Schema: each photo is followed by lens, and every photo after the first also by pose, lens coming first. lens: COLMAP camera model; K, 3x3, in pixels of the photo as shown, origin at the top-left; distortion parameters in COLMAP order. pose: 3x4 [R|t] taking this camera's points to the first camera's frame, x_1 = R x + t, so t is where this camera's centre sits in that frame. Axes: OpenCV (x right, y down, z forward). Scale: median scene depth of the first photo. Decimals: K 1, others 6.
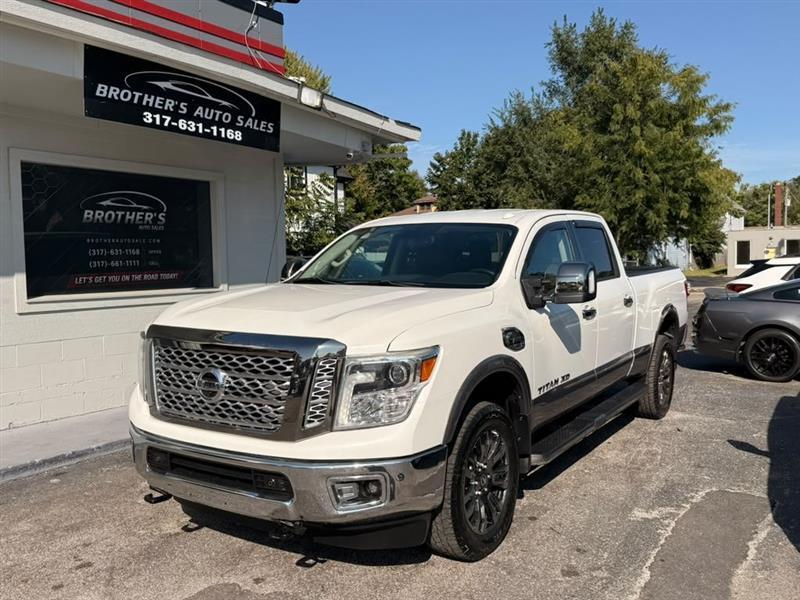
lens RADIAL K [[695.6, 0, 401.0], [0, 695.6, 300.0], [0, 0, 1]] dist [0.134596, -0.287402]
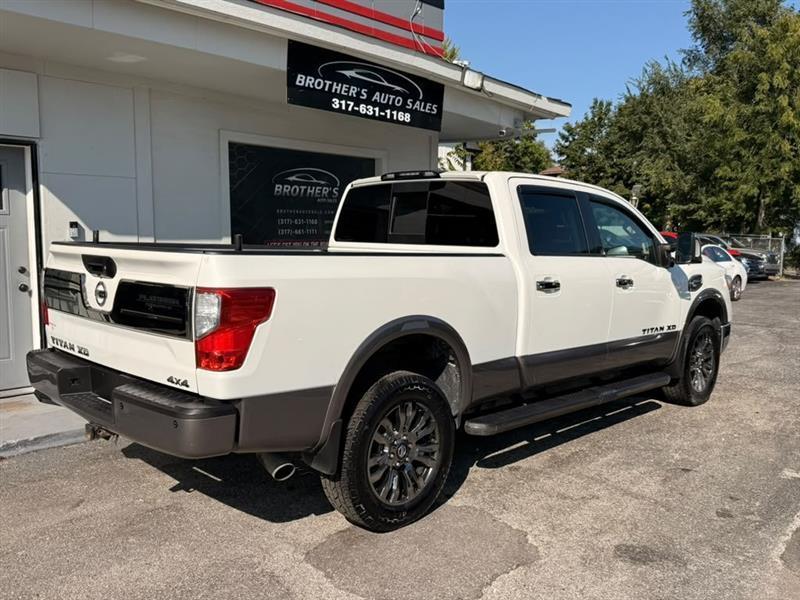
lens RADIAL K [[691.4, 0, 402.9], [0, 691.4, 301.0], [0, 0, 1]] dist [0.135262, -0.228644]
pose [[0.986083, 0.035093, -0.162509, -0.053279], [-0.028117, 0.998590, 0.045026, 0.005857], [0.163860, -0.039830, 0.985679, -0.098837]]
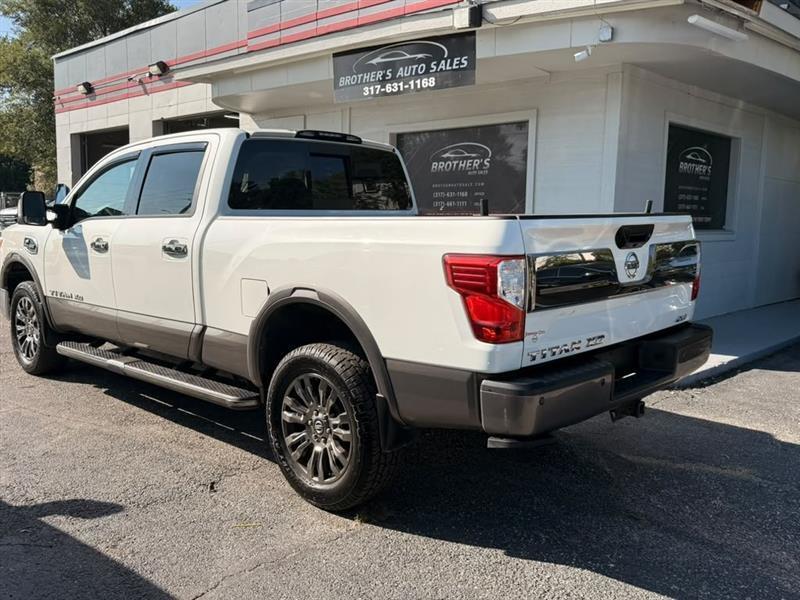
lens RADIAL K [[692.1, 0, 408.8], [0, 692.1, 296.6], [0, 0, 1]] dist [0.115129, -0.204853]
pose [[-0.164741, 0.128335, -0.977952, 0.904369], [-0.072526, 0.987239, 0.141771, -0.063191], [0.983667, 0.094282, -0.153331, 1.229344]]
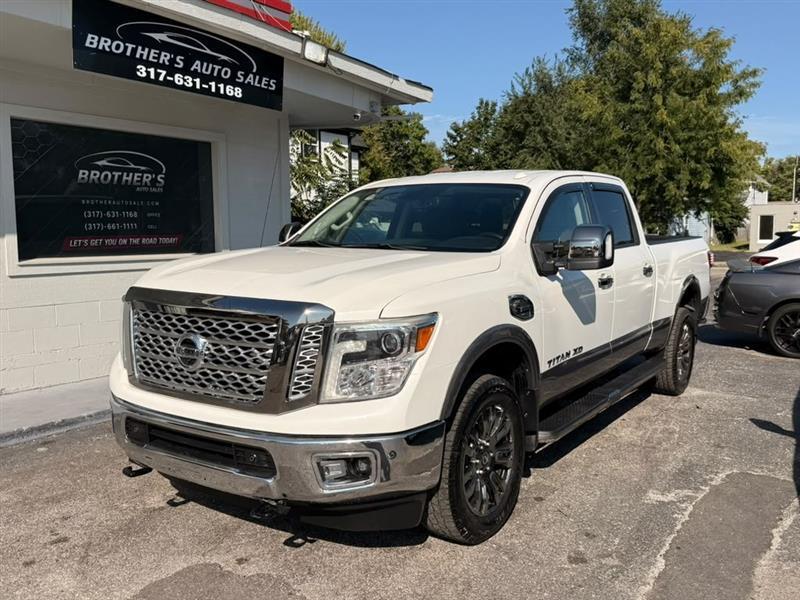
lens RADIAL K [[696.9, 0, 398.9], [0, 696.9, 297.9], [0, 0, 1]] dist [0.119461, -0.242233]
pose [[0.999606, 0.012238, -0.025245, 0.013890], [-0.011310, 0.999267, 0.036560, 0.007079], [0.025674, -0.036260, 0.999013, 0.045805]]
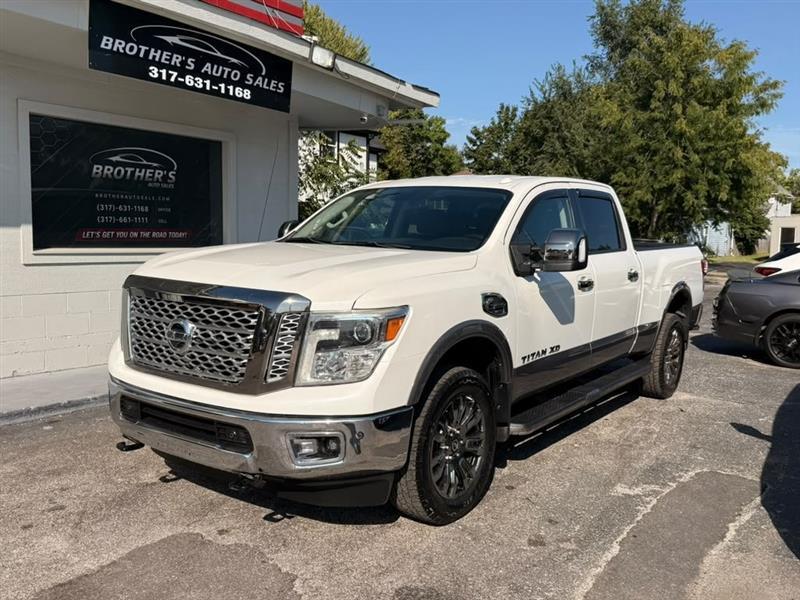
lens RADIAL K [[695.6, 0, 401.0], [0, 695.6, 300.0], [0, 0, 1]] dist [0.134596, -0.287402]
pose [[0.997990, 0.041119, -0.048218, 0.047136], [-0.039372, 0.998553, 0.036635, 0.011341], [0.049654, -0.034663, 0.998165, 0.011689]]
